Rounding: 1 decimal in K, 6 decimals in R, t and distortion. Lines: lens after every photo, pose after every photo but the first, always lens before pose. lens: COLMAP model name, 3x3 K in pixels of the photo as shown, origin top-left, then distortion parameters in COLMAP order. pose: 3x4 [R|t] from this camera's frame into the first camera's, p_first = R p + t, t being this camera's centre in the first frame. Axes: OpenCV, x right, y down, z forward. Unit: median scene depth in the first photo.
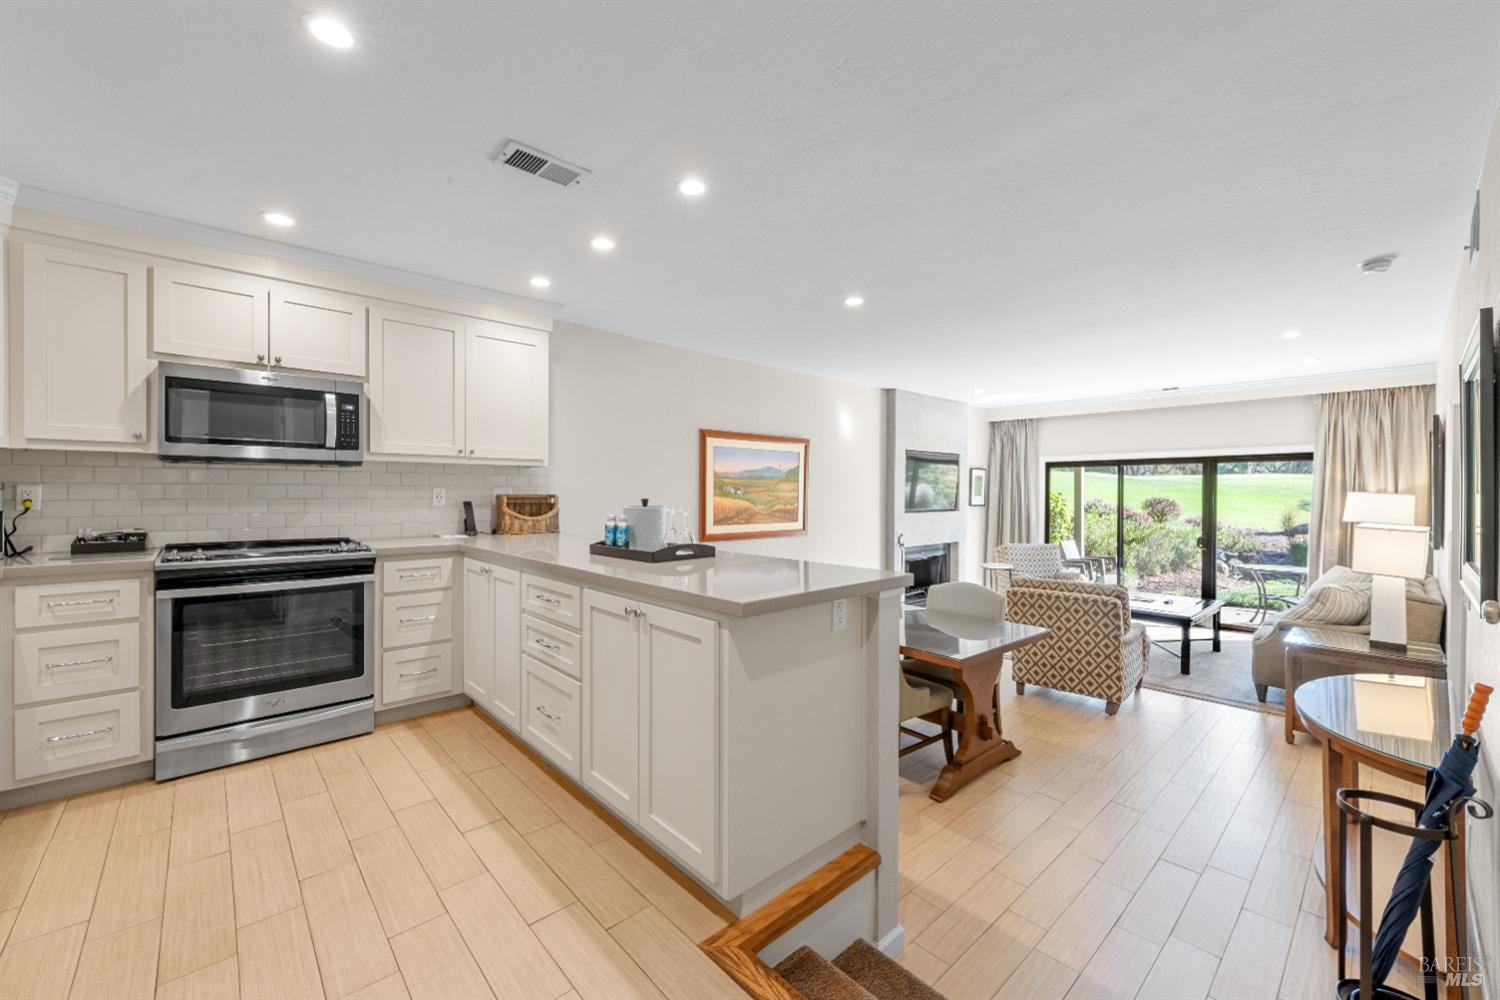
lens RADIAL K [[592.9, 0, 749.4], [0, 592.9, 495.1], [0, 0, 1]] dist [0.011763, -0.001529]
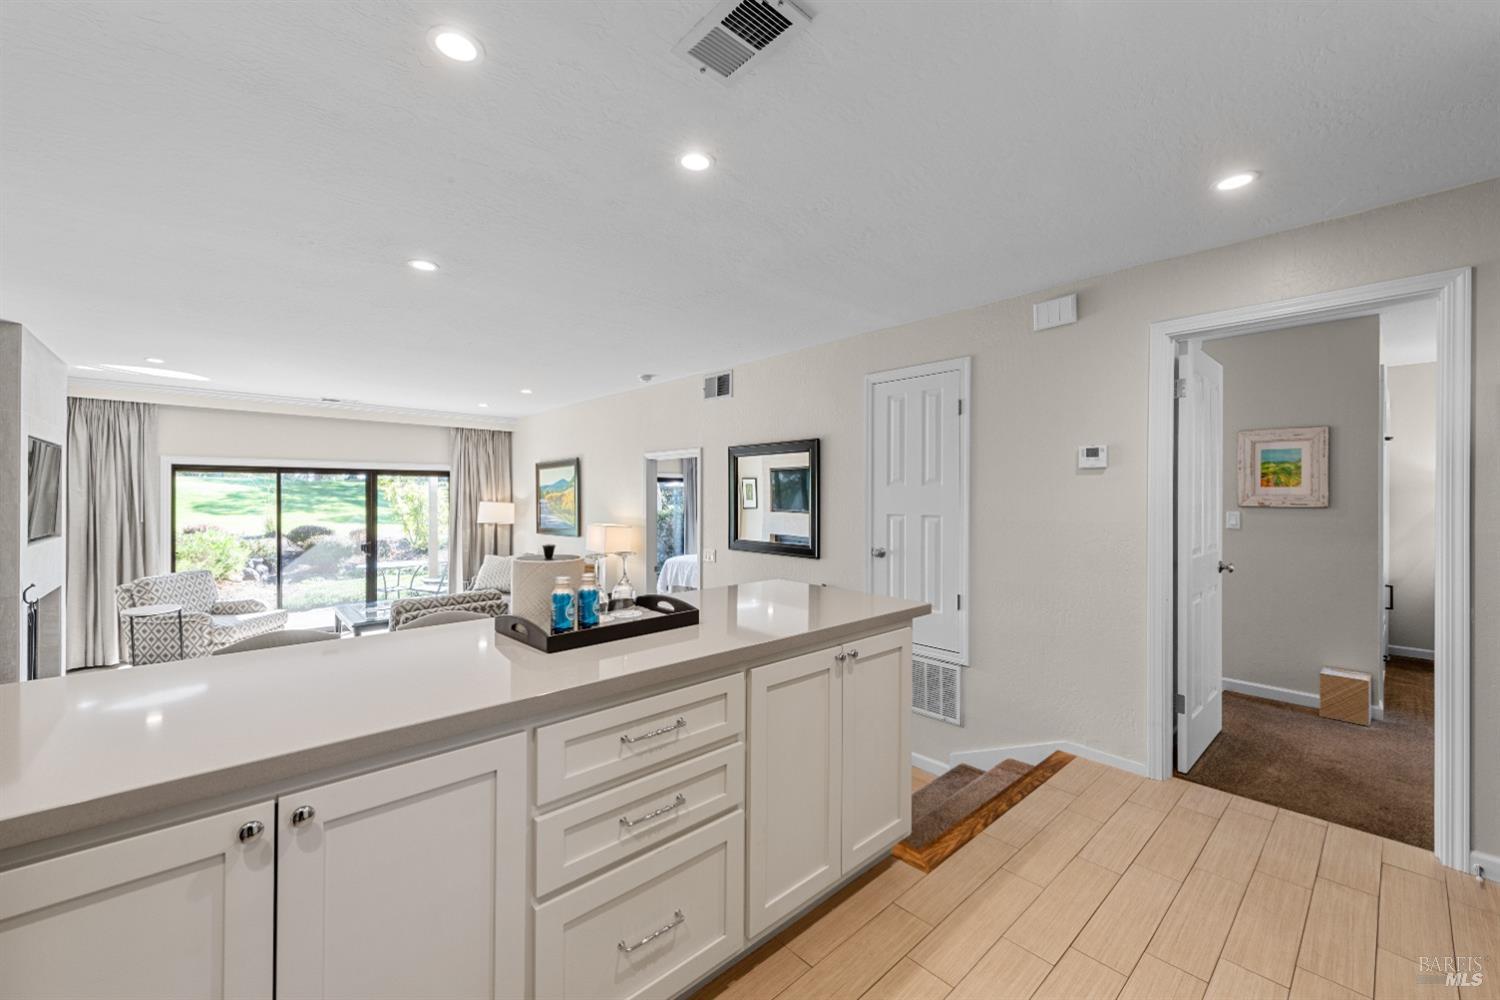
lens RADIAL K [[592.9, 0, 746.8], [0, 592.9, 496.2], [0, 0, 1]] dist [0.011763, -0.001529]
pose [[-0.000393, -0.003925, 0.999992, -0.415186], [0.001513, 0.999991, 0.003925, -0.024134], [-0.999999, 0.001514, -0.000387, 0.415829]]
